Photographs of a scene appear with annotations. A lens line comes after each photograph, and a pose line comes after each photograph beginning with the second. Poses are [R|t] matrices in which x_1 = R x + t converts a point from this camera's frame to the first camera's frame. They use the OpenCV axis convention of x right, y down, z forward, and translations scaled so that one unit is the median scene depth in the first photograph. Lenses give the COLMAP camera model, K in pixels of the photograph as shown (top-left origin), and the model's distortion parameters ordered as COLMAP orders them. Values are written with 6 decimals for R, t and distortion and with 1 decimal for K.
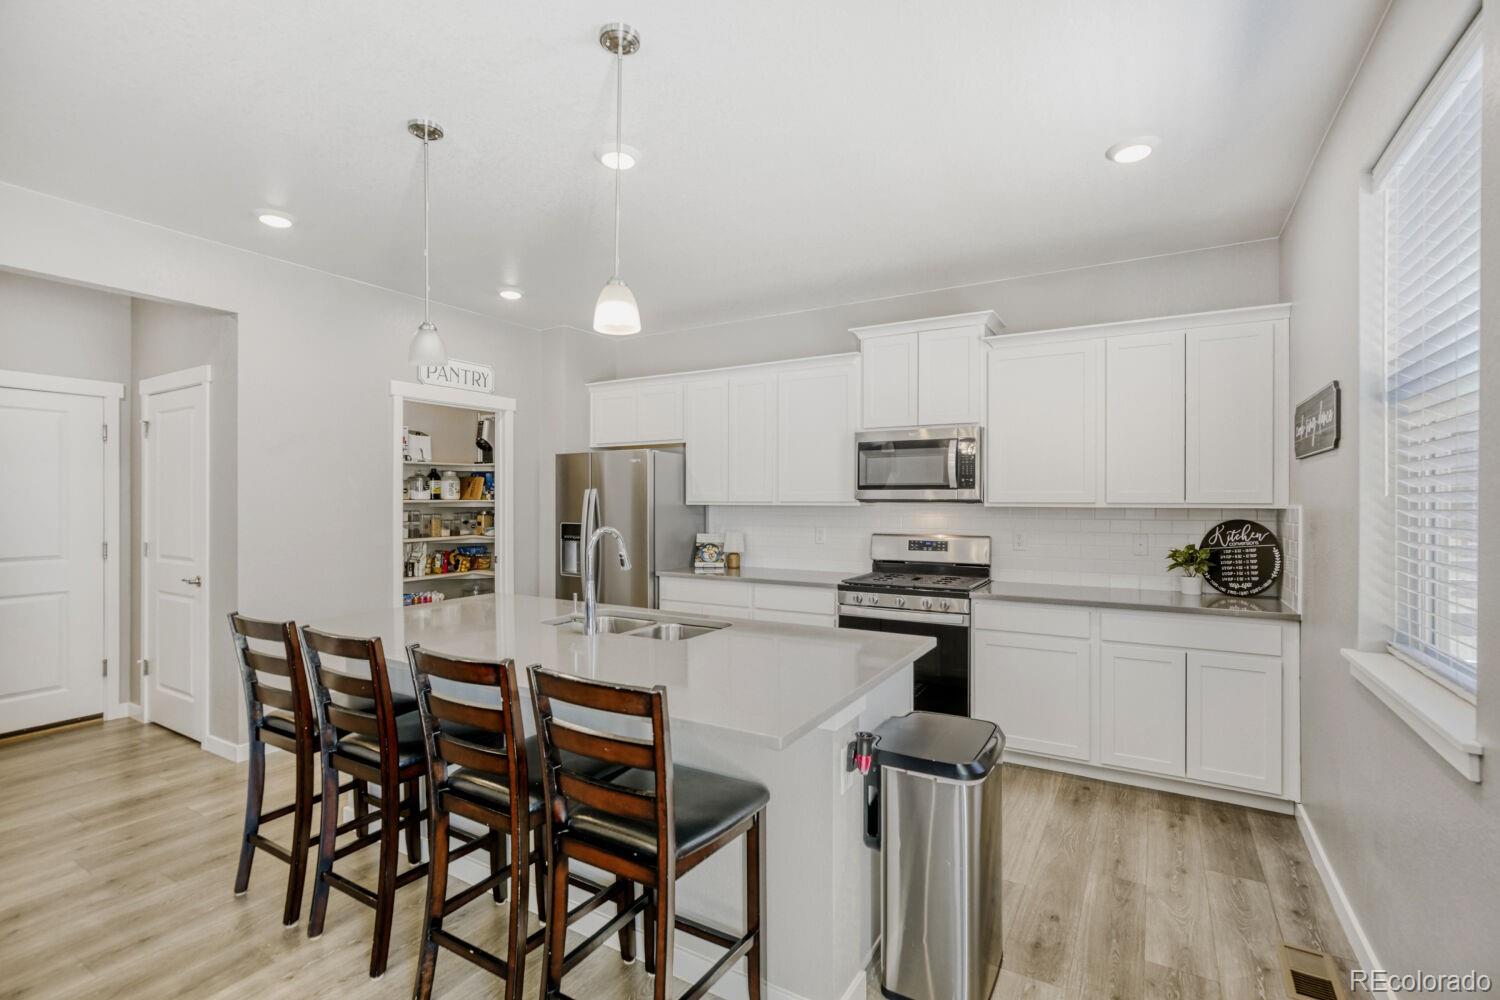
lens RADIAL K [[677.8, 0, 755.1], [0, 677.8, 494.6], [0, 0, 1]] dist [-0.027022, 0.012652]
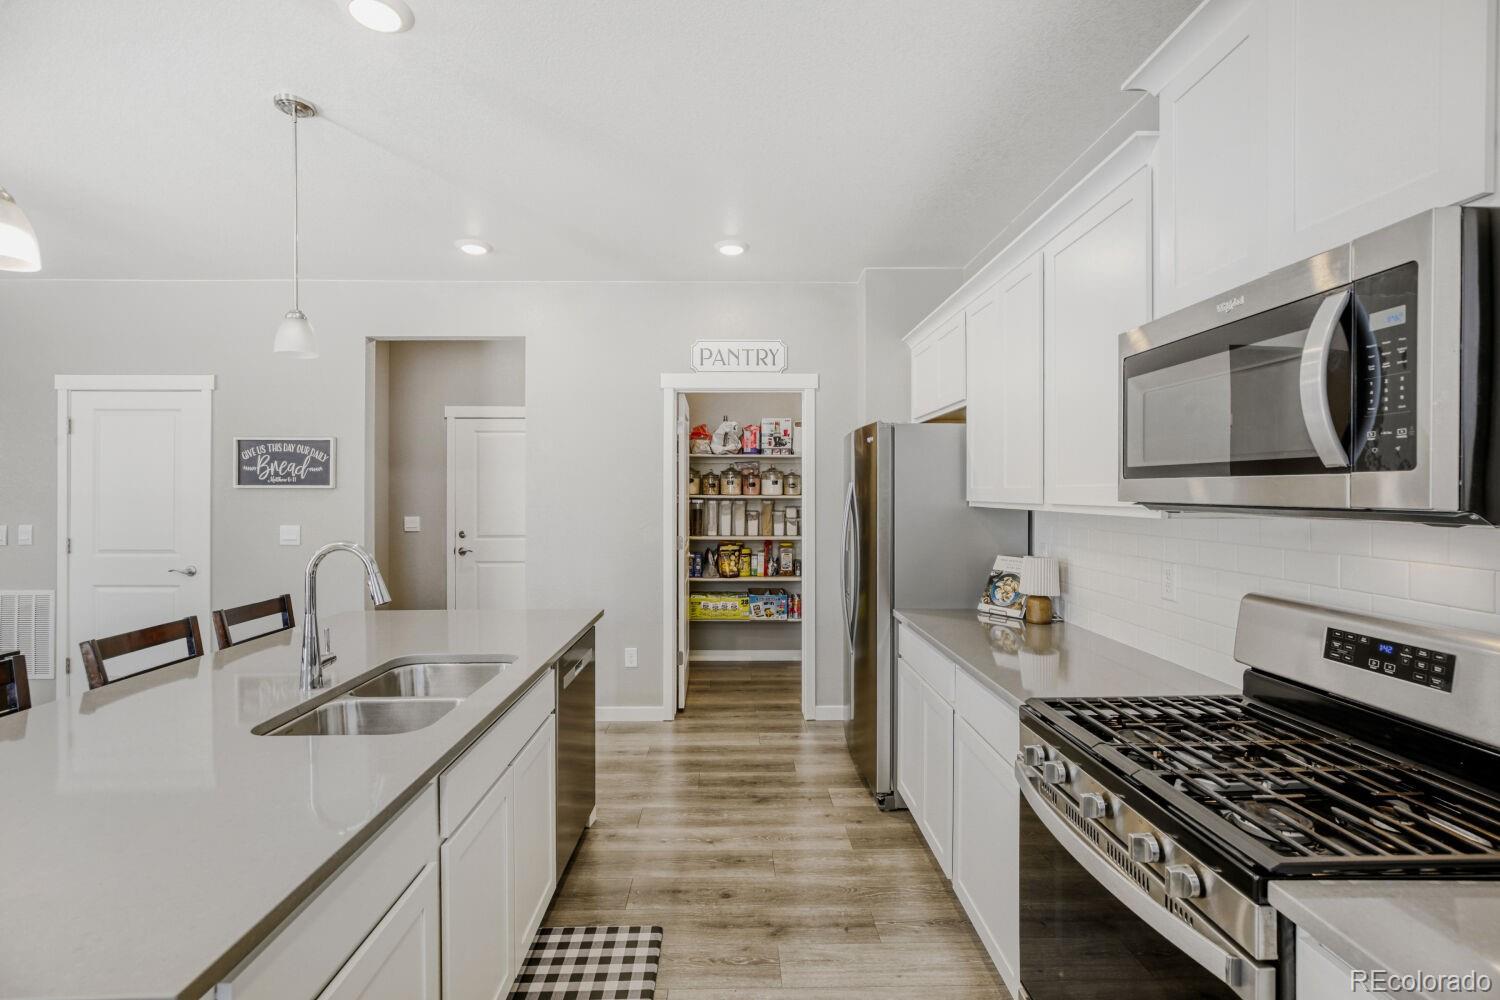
lens RADIAL K [[675.0, 0, 741.5], [0, 675.0, 490.4], [0, 0, 1]] dist [-0.030128, 0.012177]
pose [[0.530616, -0.000975, -0.847612, 0.394623], [0.004794, 0.999987, 0.001850, -0.002434], [0.847599, -0.005045, 0.530614, 0.656271]]
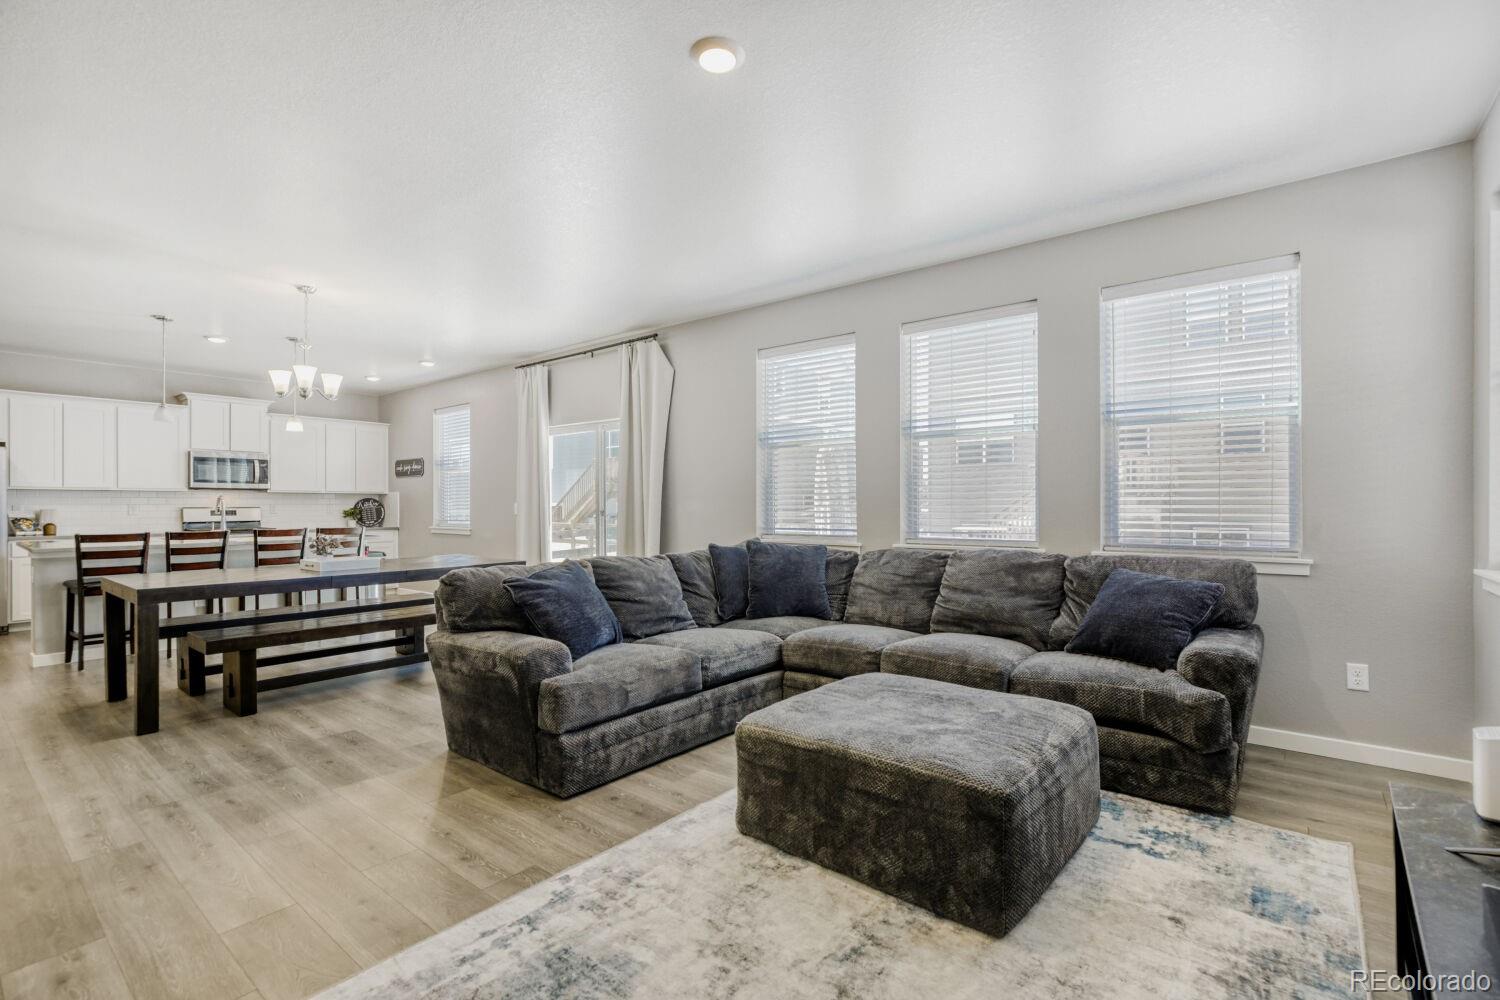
lens RADIAL K [[688.9, 0, 753.2], [0, 688.9, 509.8], [0, 0, 1]] dist [-0.012540, 0.010733]
pose [[0.147169, -0.006883, 0.989087, -1.588633], [-0.006340, 0.999949, 0.007902, 0.046905], [-0.989091, -0.007434, 0.147118, -0.836234]]
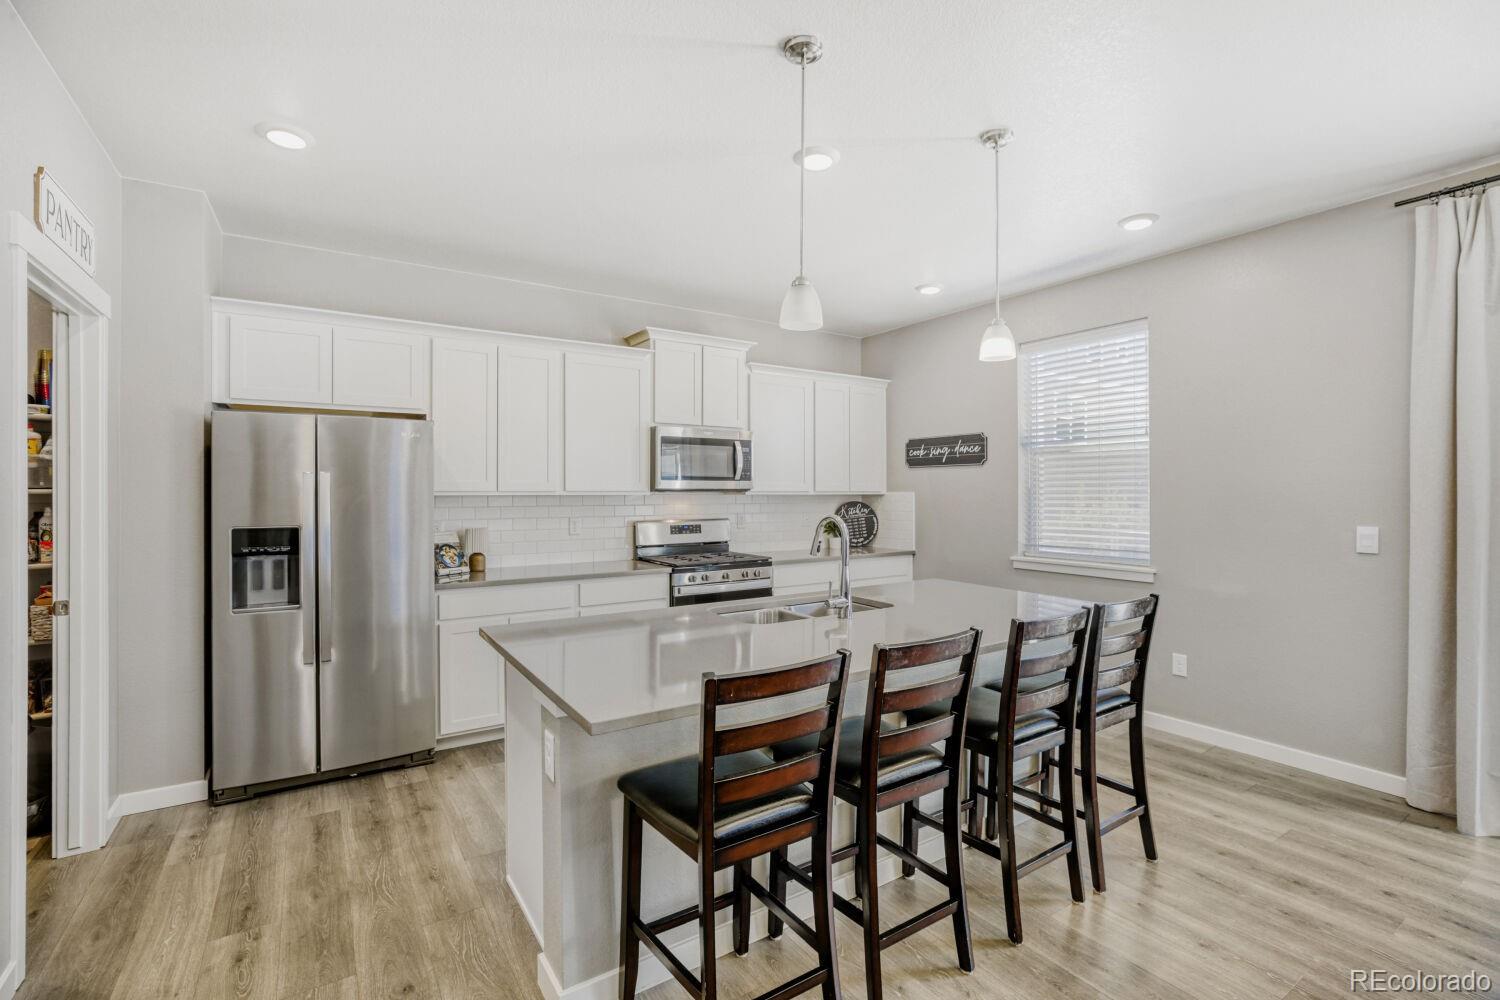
lens RADIAL K [[677.8, 0, 755.1], [0, 677.8, 494.6], [0, 0, 1]] dist [-0.027022, 0.012652]
pose [[0.430644, -0.005358, 0.902506, -0.819904], [-0.005267, 0.999950, 0.008449, 0.006804], [-0.902506, -0.008392, 0.430595, 0.436364]]
